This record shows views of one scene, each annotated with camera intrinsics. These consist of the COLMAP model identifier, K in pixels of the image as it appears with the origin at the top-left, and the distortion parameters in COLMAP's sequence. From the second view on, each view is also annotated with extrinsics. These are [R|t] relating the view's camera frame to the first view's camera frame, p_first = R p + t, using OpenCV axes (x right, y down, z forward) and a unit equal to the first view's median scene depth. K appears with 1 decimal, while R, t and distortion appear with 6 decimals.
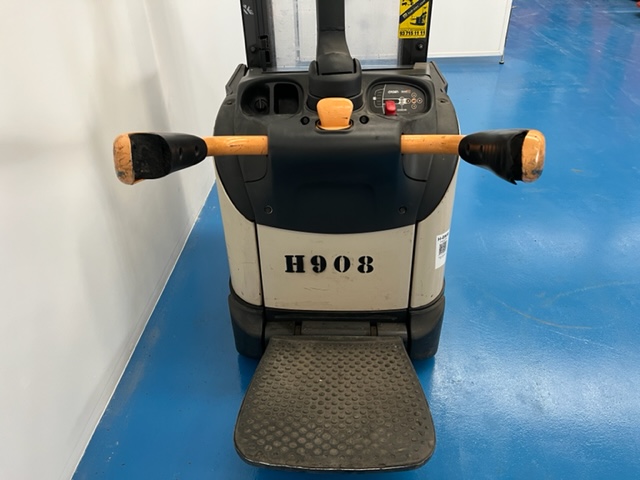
lens RADIAL K [[474.8, 0, 321.1], [0, 474.8, 236.4], [0, 0, 1]] dist [0.058121, -0.058235]
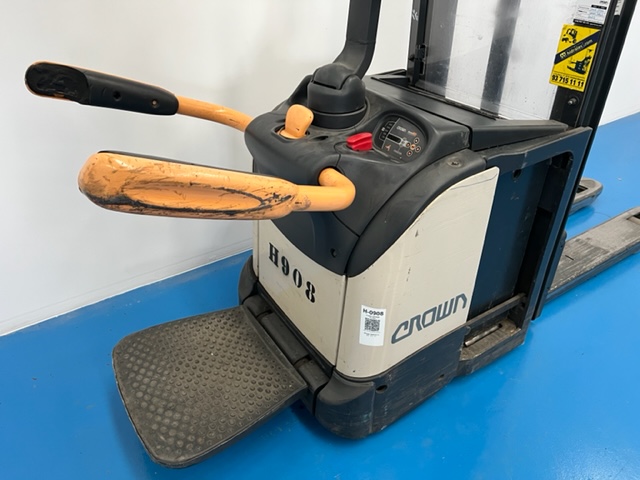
lens RADIAL K [[474.8, 0, 321.1], [0, 474.8, 236.4], [0, 0, 1]] dist [0.058121, -0.058235]
pose [[0.579706, 0.461129, -0.671789, 0.664658], [-0.463088, 0.864817, 0.194015, -0.219516], [0.670440, 0.198626, 0.714883, 0.320725]]
